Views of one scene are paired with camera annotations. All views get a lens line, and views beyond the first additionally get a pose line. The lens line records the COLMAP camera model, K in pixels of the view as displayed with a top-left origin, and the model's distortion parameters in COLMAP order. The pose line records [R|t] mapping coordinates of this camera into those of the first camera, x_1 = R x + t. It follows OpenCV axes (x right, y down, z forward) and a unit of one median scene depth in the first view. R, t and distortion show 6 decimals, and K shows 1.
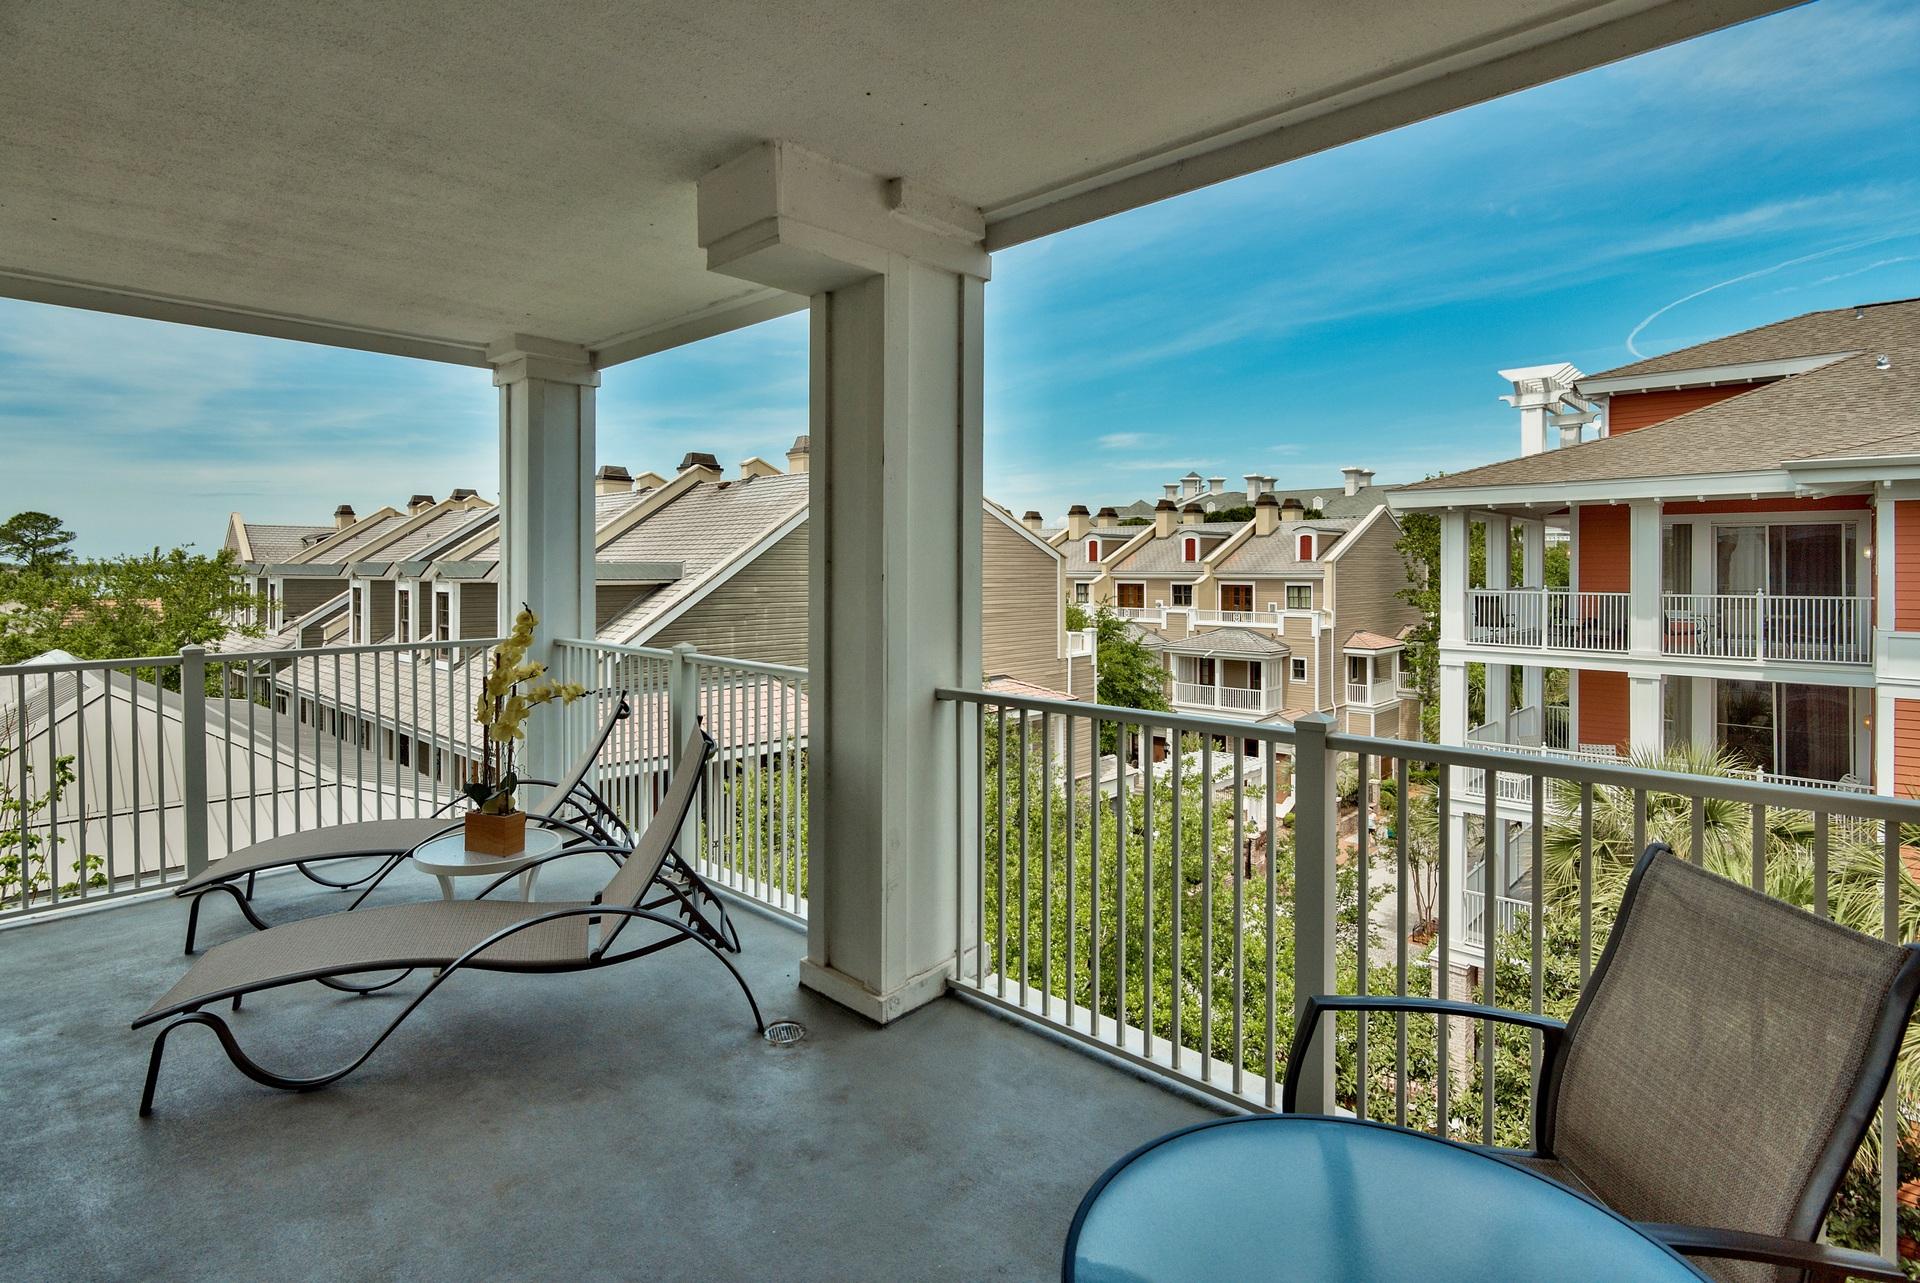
lens RADIAL K [[952.9, 0, 934.7], [0, 952.9, 565.1], [0, 0, 1]] dist [0.002621, -0.000088]
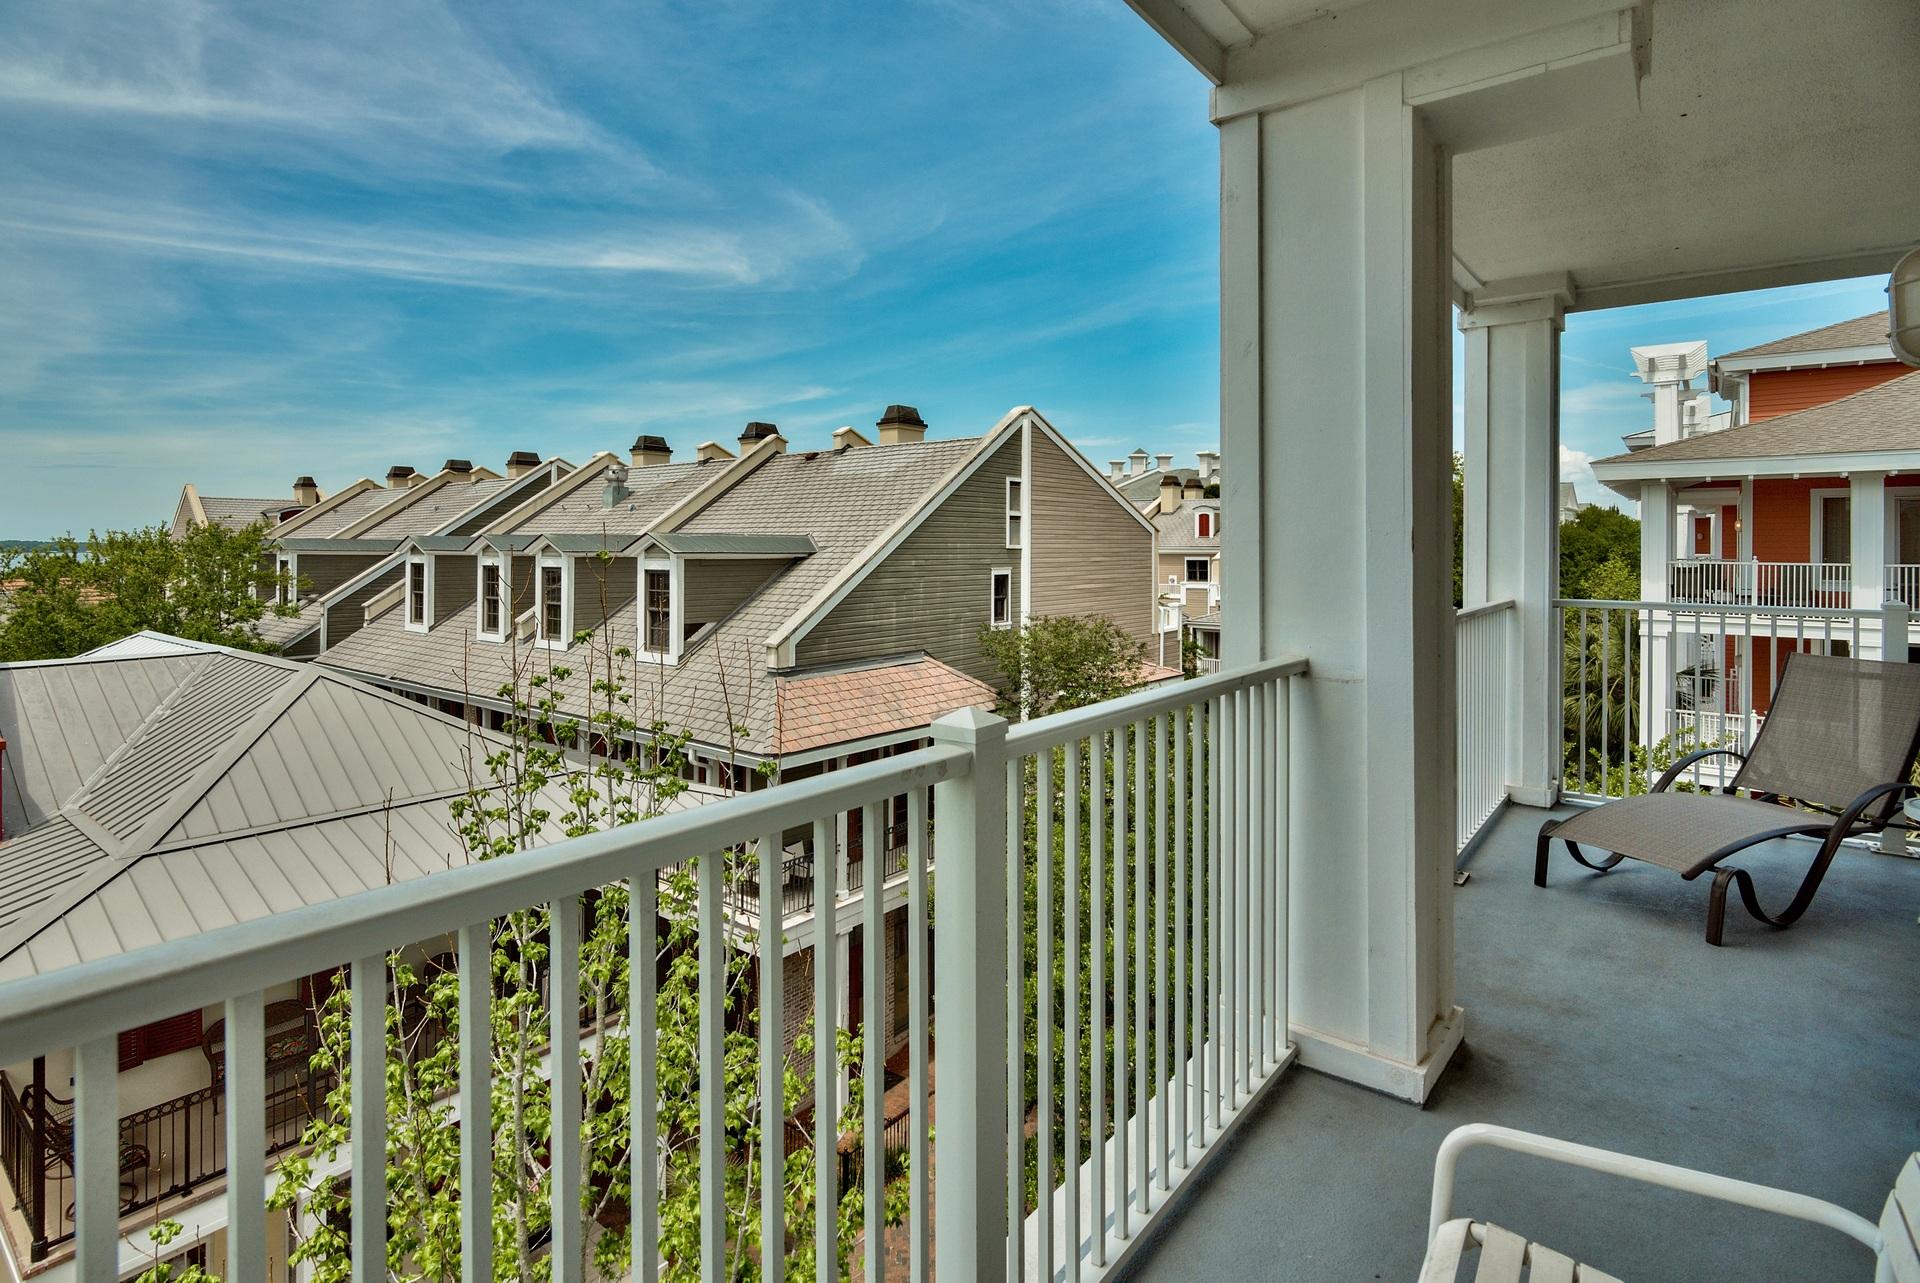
lens RADIAL K [[967.6, 0, 904.0], [0, 967.6, 545.8], [0, 0, 1]] dist [-0.001740, 0.001034]
pose [[0.997428, -0.000483, 0.071676, -0.132740], [0.000225, 0.999993, 0.003608, 0.002231], [-0.071678, -0.003582, 0.997421, 0.012677]]
